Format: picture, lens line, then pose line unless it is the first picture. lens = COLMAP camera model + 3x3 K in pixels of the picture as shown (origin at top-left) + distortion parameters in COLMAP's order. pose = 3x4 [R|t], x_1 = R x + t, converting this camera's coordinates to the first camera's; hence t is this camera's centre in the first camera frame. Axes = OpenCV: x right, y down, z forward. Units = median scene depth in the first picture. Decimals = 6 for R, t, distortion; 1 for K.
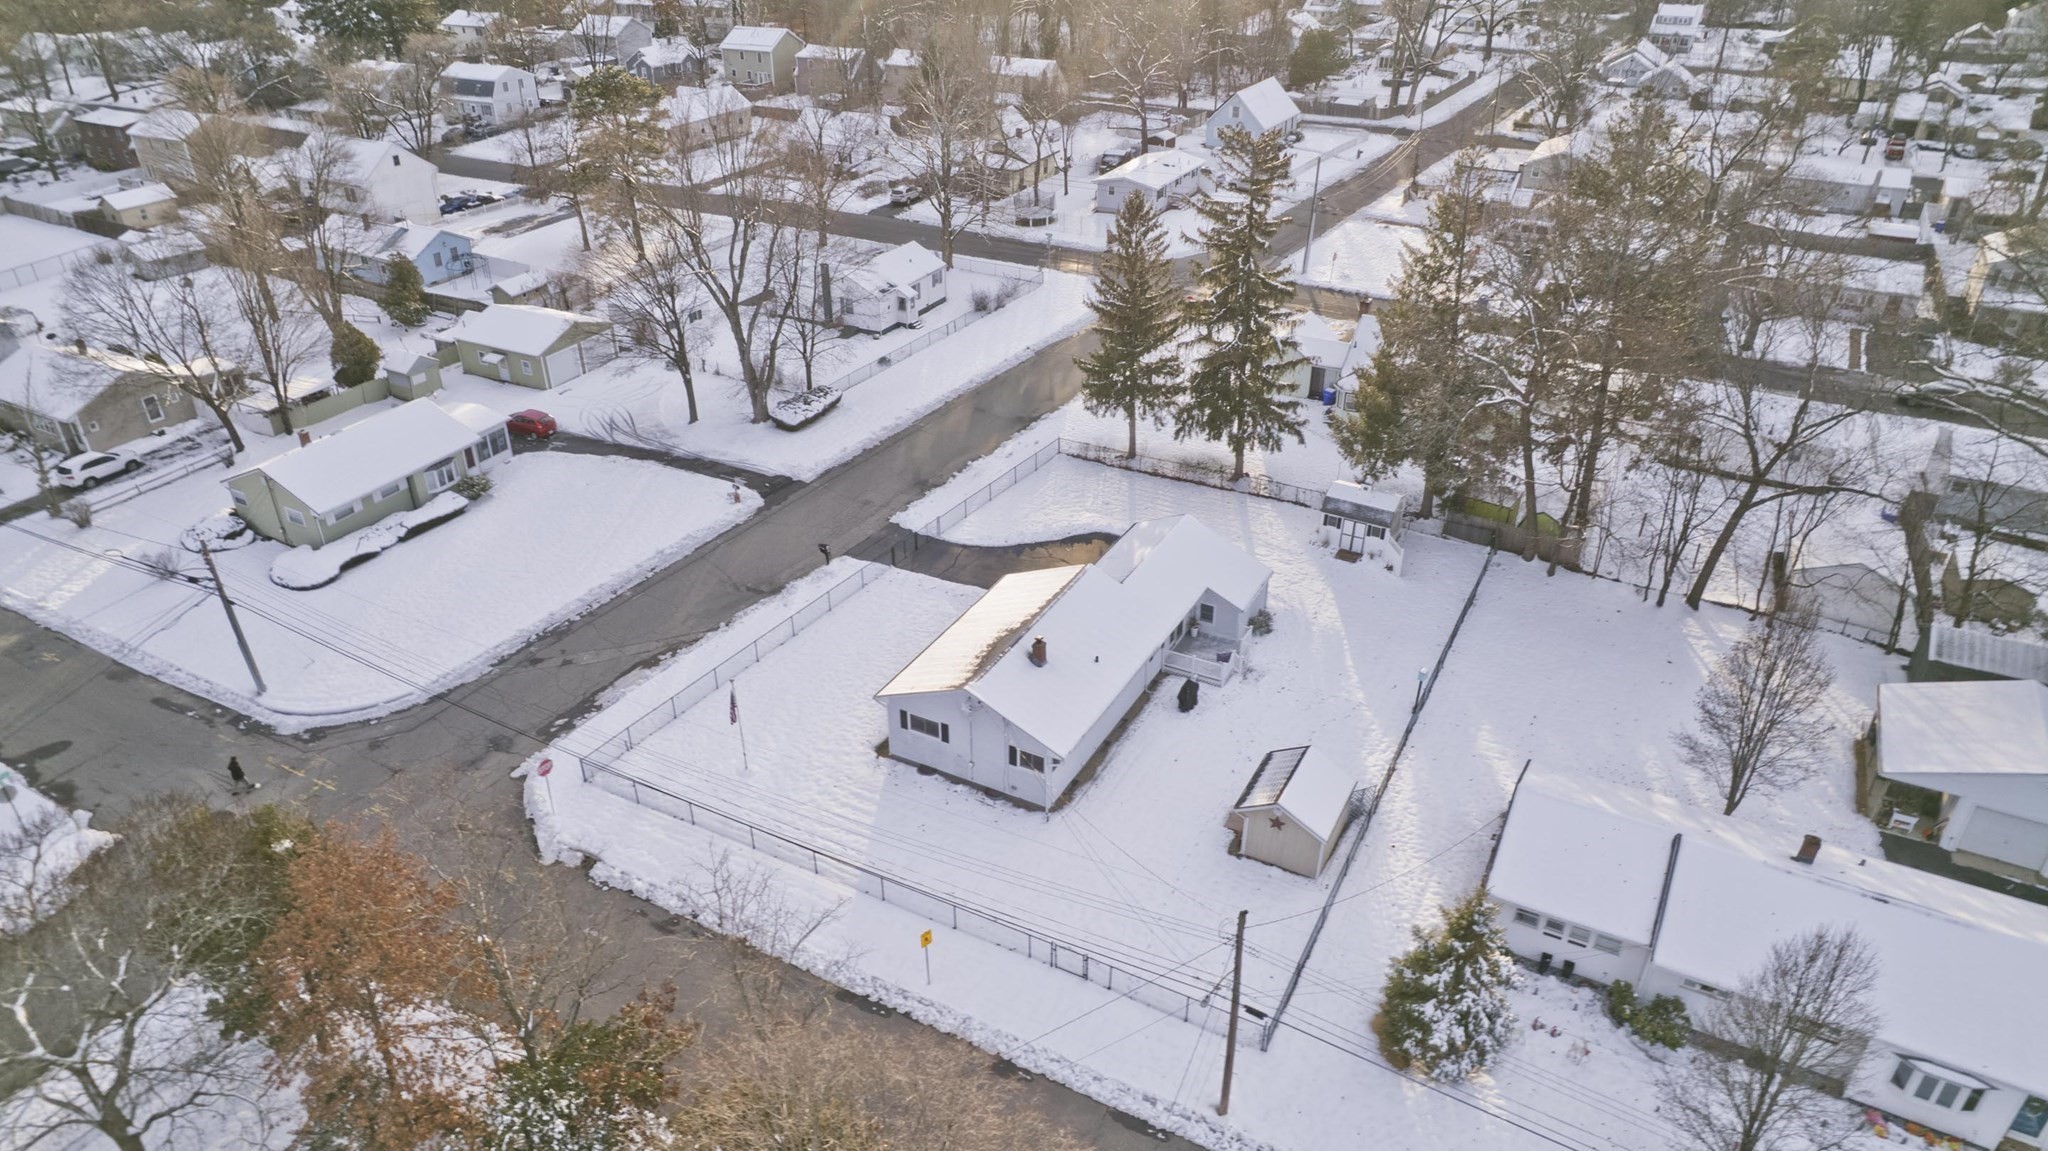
lens RADIAL K [[1316.4, 0, 1015.9], [0, 1316.4, 580.5], [0, 0, 1]] dist [-0.082597, 0.080272]
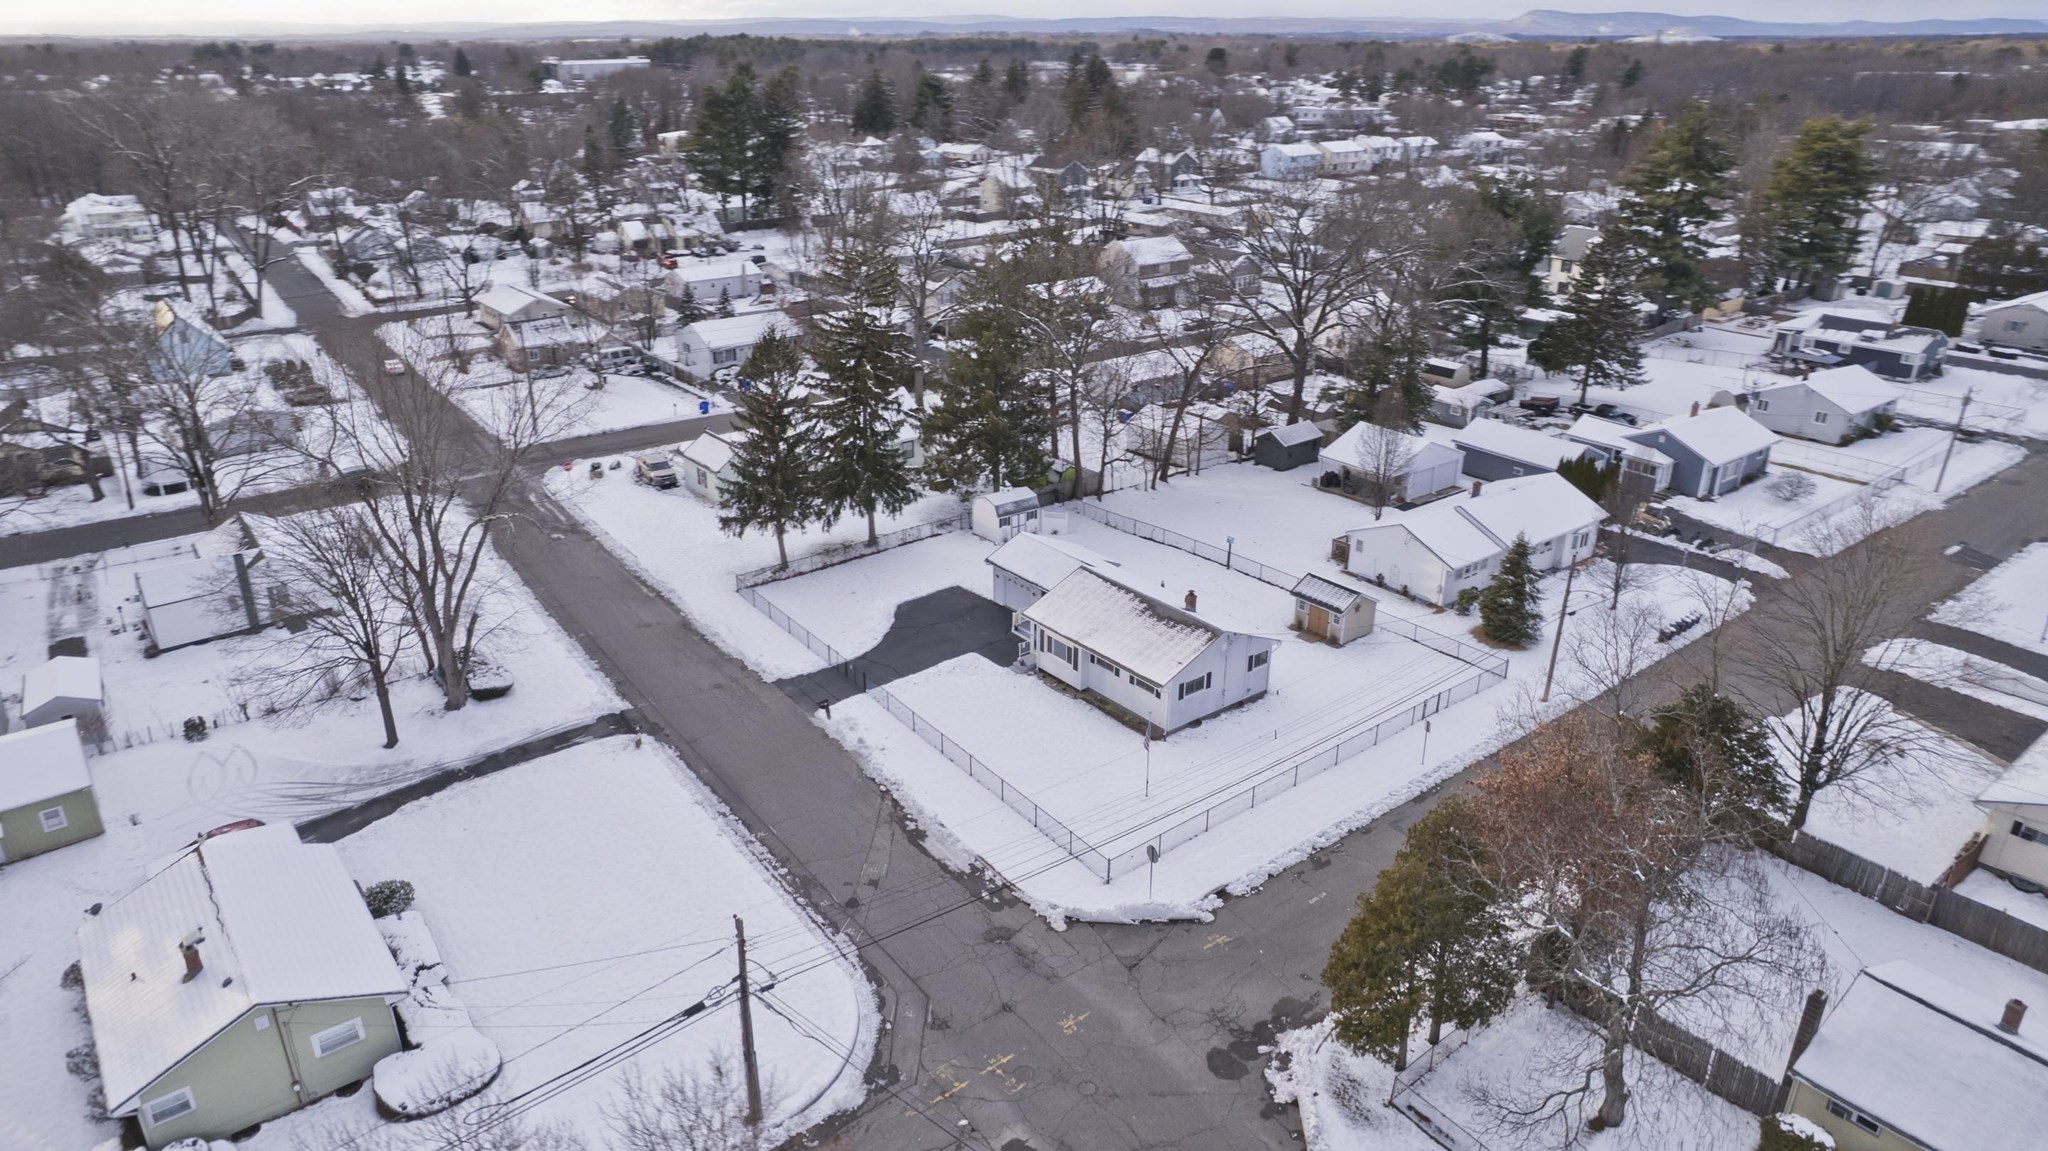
lens RADIAL K [[1316.4, 0, 1015.9], [0, 1316.4, 580.5], [0, 0, 1]] dist [-0.082597, 0.080272]
pose [[0.395112, -0.351696, 0.848644, -0.794464], [0.461327, 0.874839, 0.147767, -0.164356], [-0.794395, 0.333118, 0.507906, 0.317381]]
